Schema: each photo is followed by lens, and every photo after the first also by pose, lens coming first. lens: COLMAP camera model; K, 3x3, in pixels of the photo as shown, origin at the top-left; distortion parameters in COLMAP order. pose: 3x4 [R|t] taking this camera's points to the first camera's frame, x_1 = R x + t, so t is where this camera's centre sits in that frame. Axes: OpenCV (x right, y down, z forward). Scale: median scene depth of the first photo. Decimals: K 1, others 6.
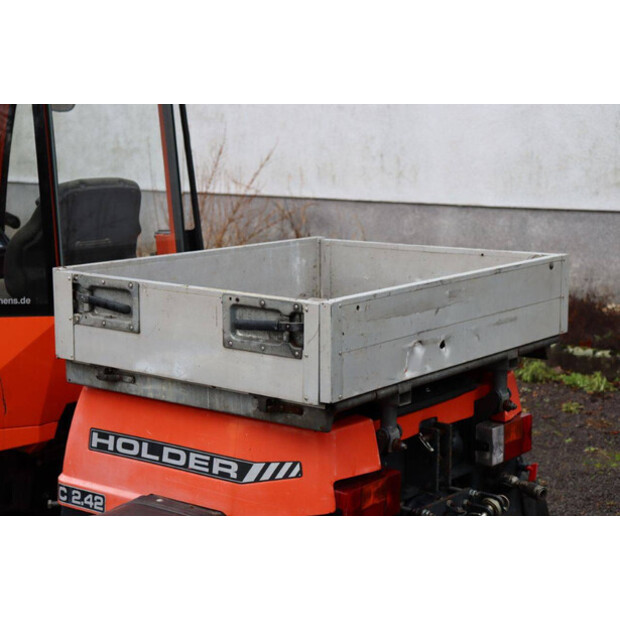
lens RADIAL K [[1227.3, 0, 310.0], [0, 1227.3, 310.0], [0, 0, 1]] dist [0.280945, 0.078717]
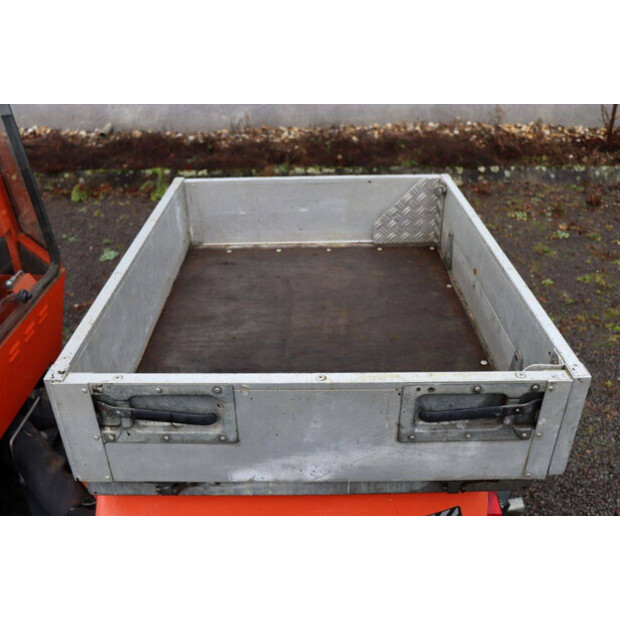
lens RADIAL K [[581.0, 0, 310.0], [0, 581.0, 310.0], [0, 0, 1]] dist [-0.119905, 0.159783]
pose [[0.781906, -0.316378, 0.537147, -0.249987], [0.106263, 0.916679, 0.385238, -0.167260], [-0.614272, -0.244141, 0.750376, 0.717064]]
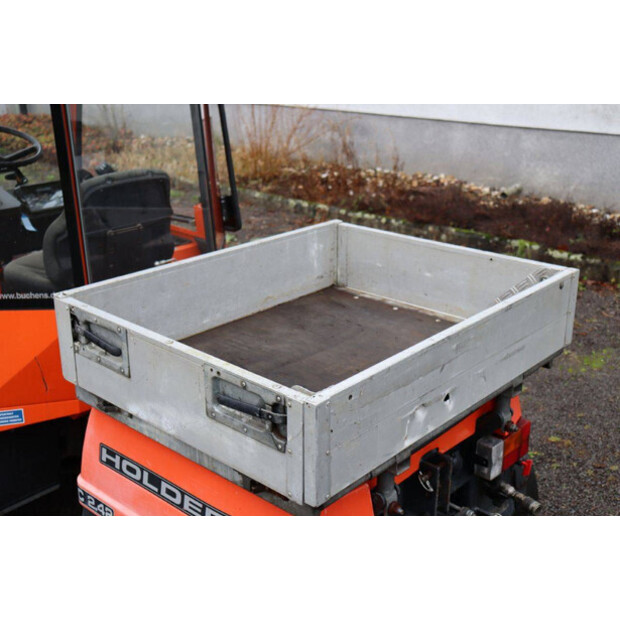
lens RADIAL K [[787.5, 0, 310.0], [0, 787.5, 310.0], [0, 0, 1]] dist [0.039733, 0.043100]
pose [[0.997560, 0.025335, -0.065056, 0.039352], [-0.012333, 0.981128, 0.192967, -0.148203], [0.068717, -0.191694, 0.979046, 0.400140]]
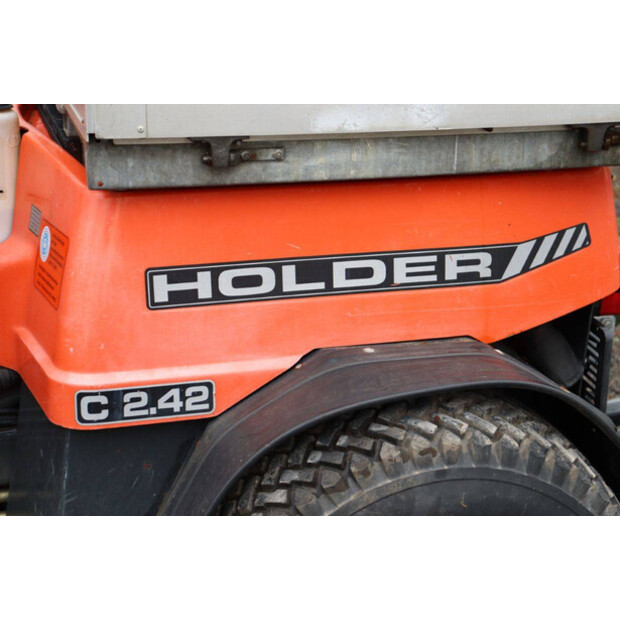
lens RADIAL K [[1227.3, 0, 310.0], [0, 1227.3, 310.0], [0, 0, 1]] dist [0.280945, 0.078717]
pose [[0.581638, -0.255846, 0.772166, -0.555191], [0.104445, 0.964882, 0.241027, -0.005100], [-0.806715, -0.059542, 0.587934, 0.665253]]
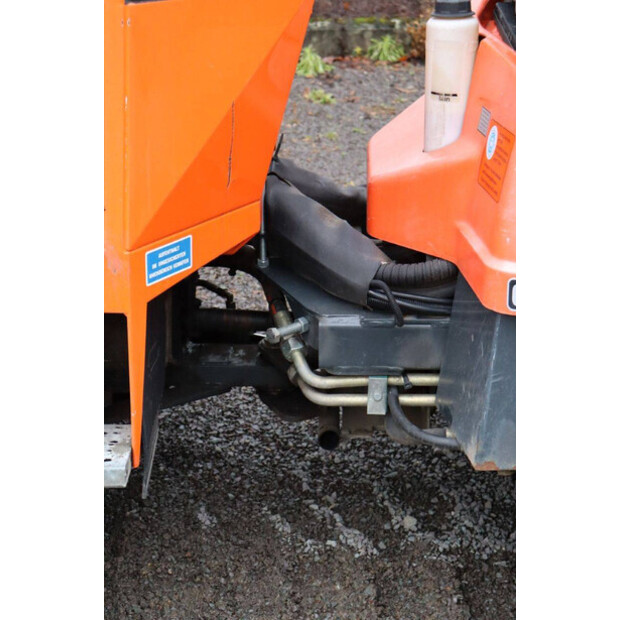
lens RADIAL K [[1454.2, 0, 310.0], [0, 1454.2, 310.0], [0, 0, 1]] dist [0.399899, -0.194826]
pose [[0.808035, -0.215007, 0.548499, -0.661729], [0.100042, 0.967581, 0.231904, -0.006334], [-0.580578, -0.132513, 0.803349, 0.562997]]
